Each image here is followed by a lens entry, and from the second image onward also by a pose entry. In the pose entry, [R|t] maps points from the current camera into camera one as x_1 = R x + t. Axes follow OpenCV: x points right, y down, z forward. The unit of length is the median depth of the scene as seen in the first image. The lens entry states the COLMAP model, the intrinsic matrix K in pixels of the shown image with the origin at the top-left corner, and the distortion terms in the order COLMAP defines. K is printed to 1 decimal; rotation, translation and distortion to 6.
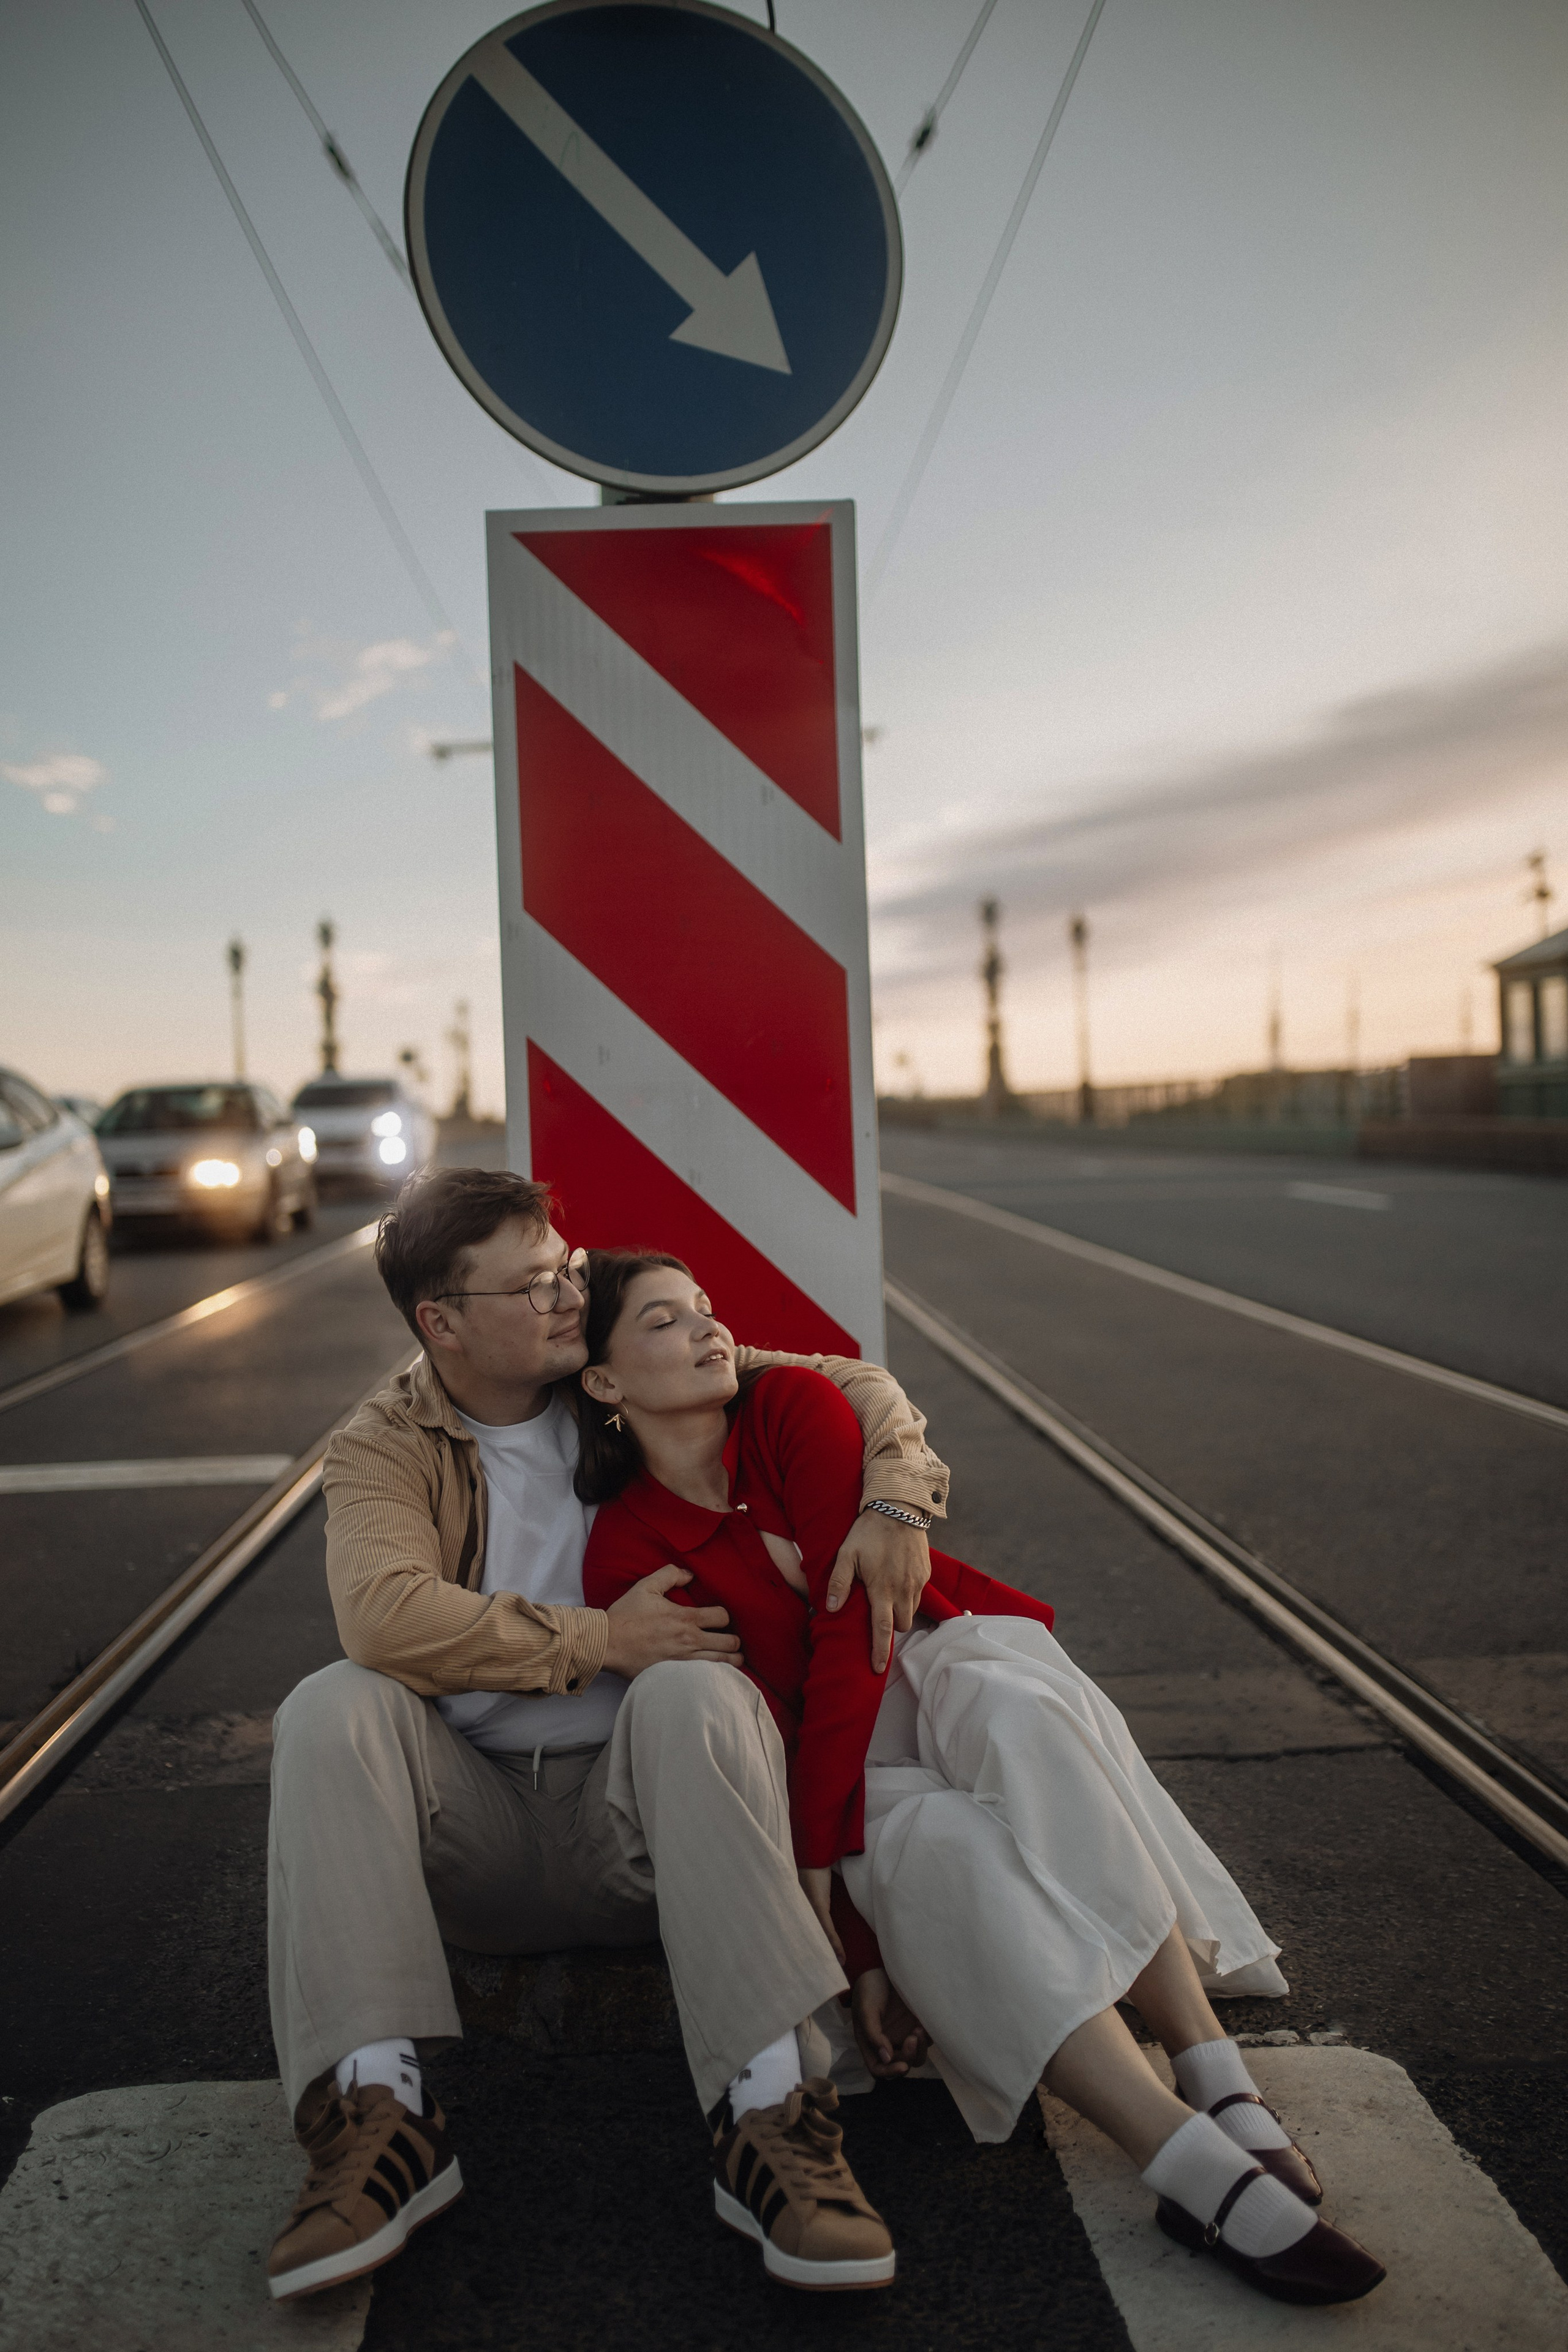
lens RADIAL K [[2447.6, 0, 710.6], [0, 2447.6, 1227.8], [0, 0, 1]] dist [-0.091468, 0.140125]
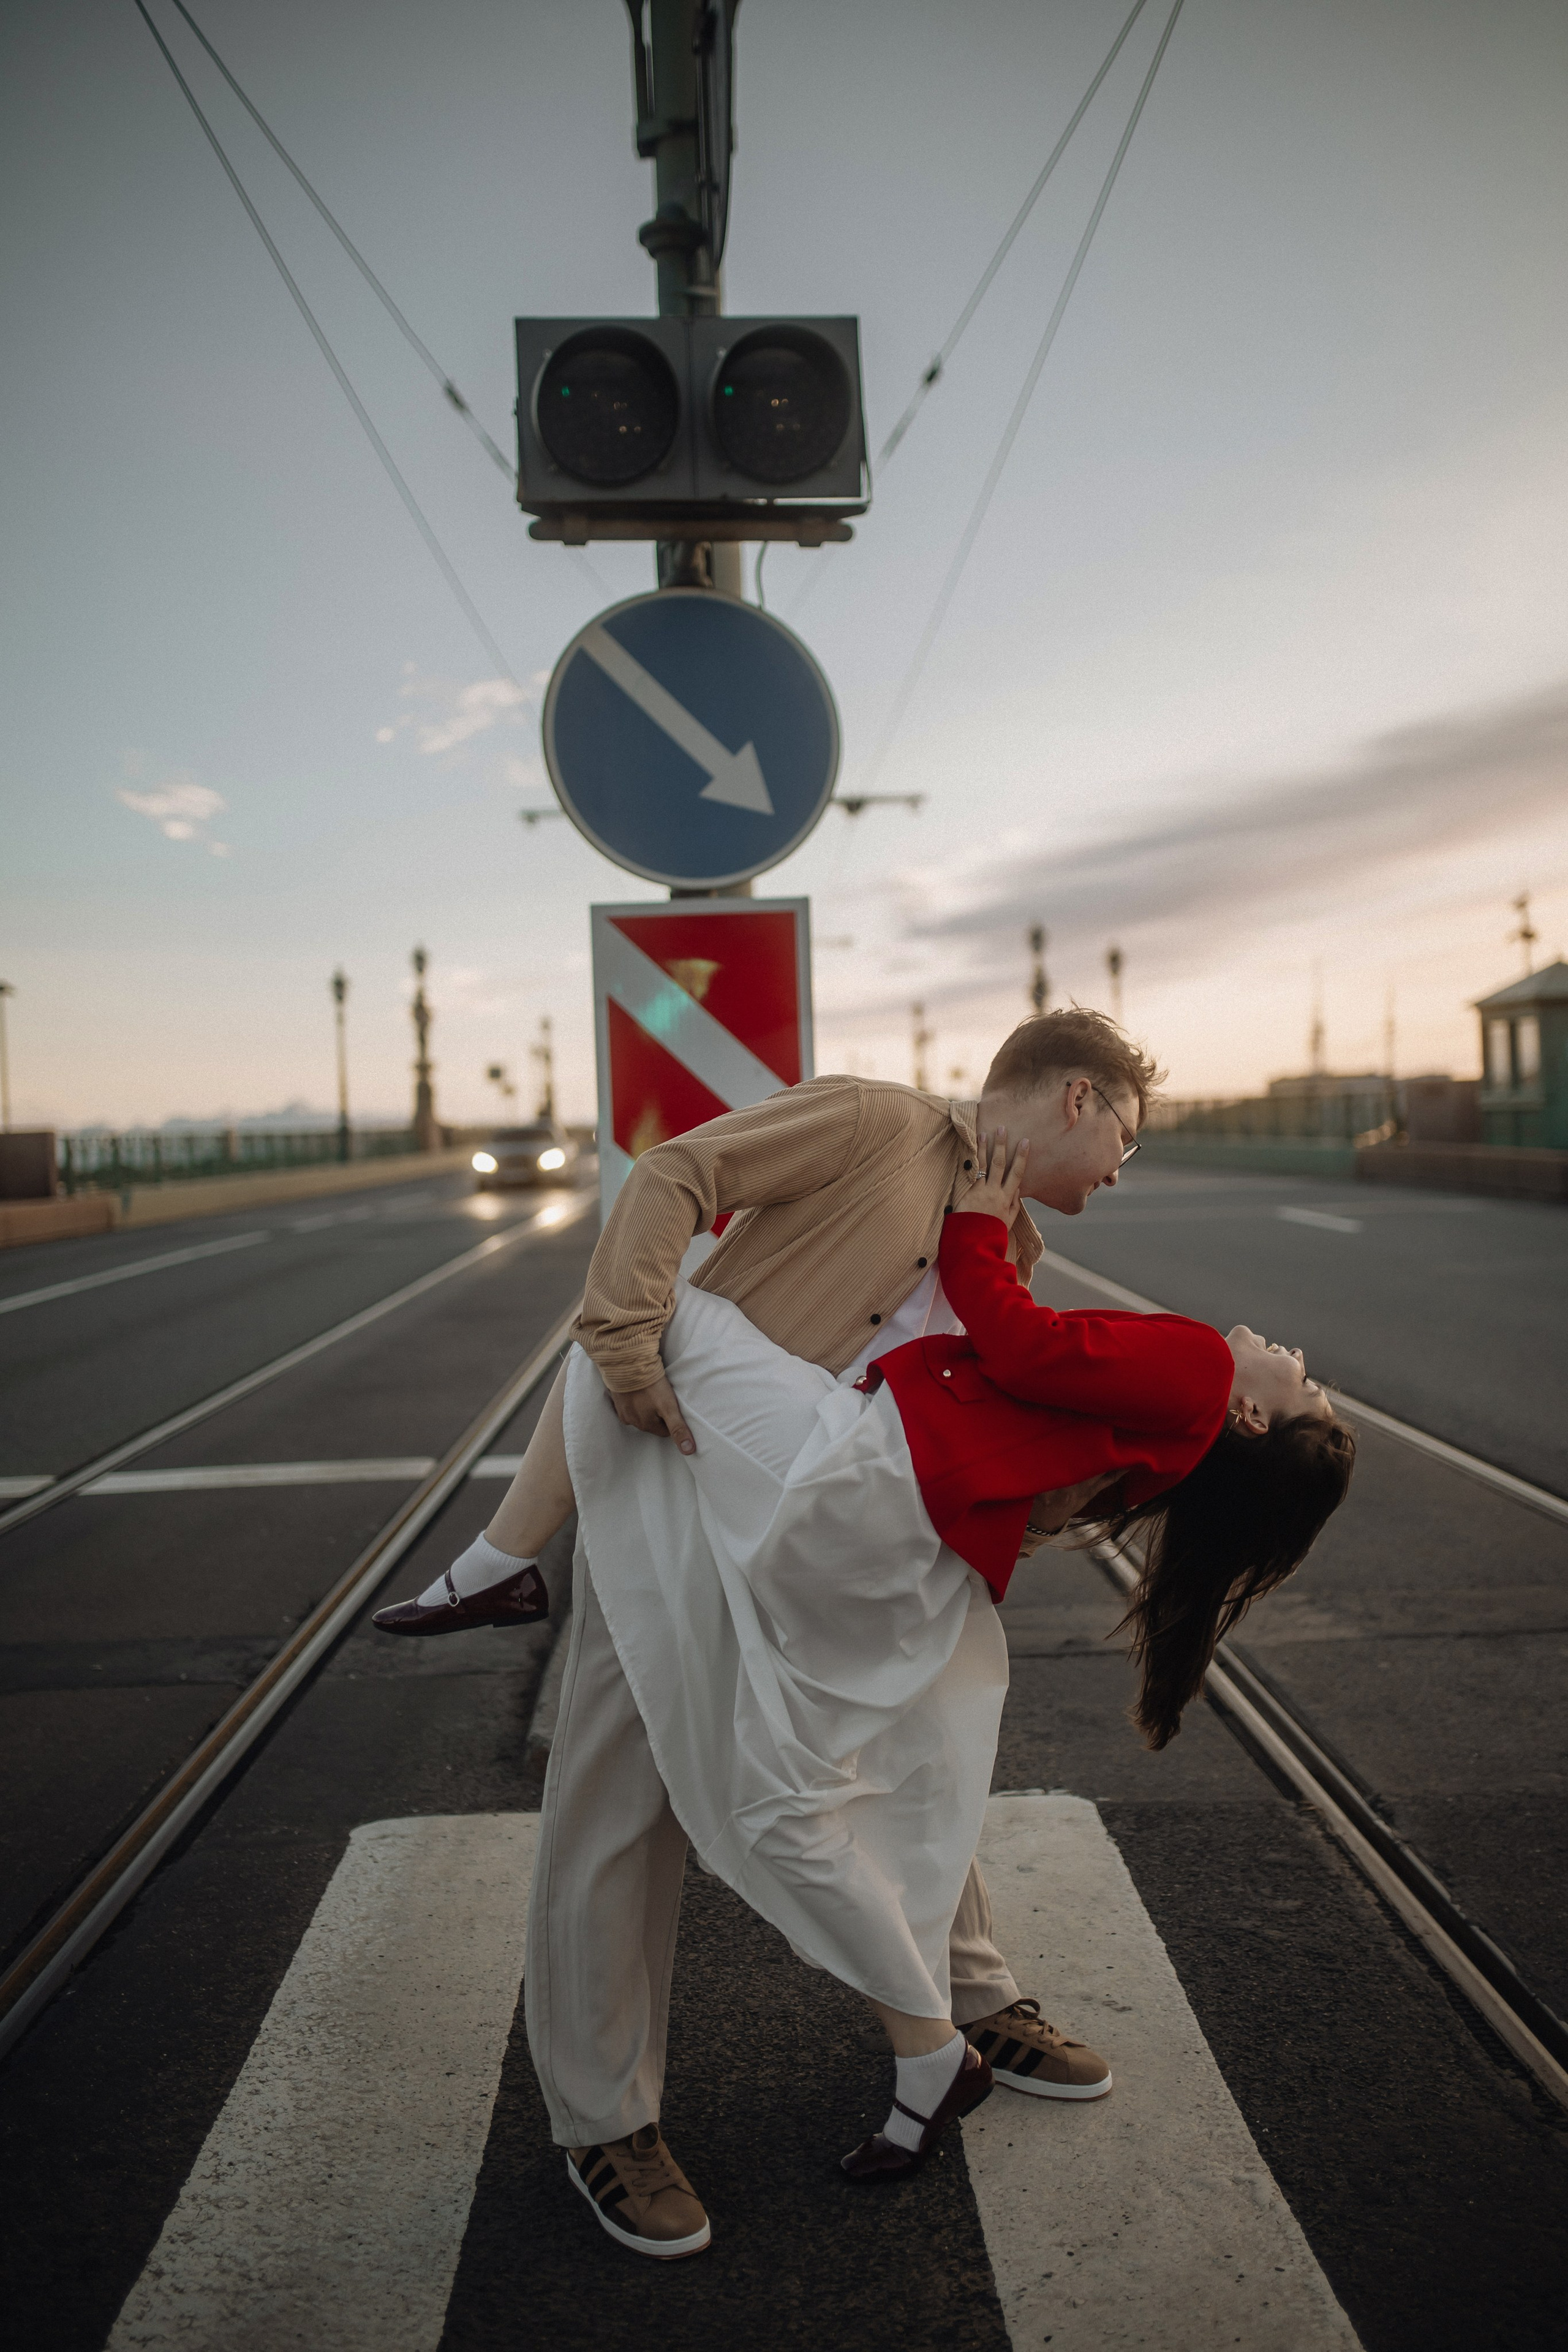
lens RADIAL K [[2331.2, 0, 756.9], [0, 2331.2, 1156.2], [0, 0, 1]] dist [-0.070135, 0.101798]
pose [[0.999939, -0.003359, -0.010511, 0.038061], [0.003037, 0.999530, -0.030497, -0.069426], [0.010608, 0.030464, 0.999480, -0.587064]]
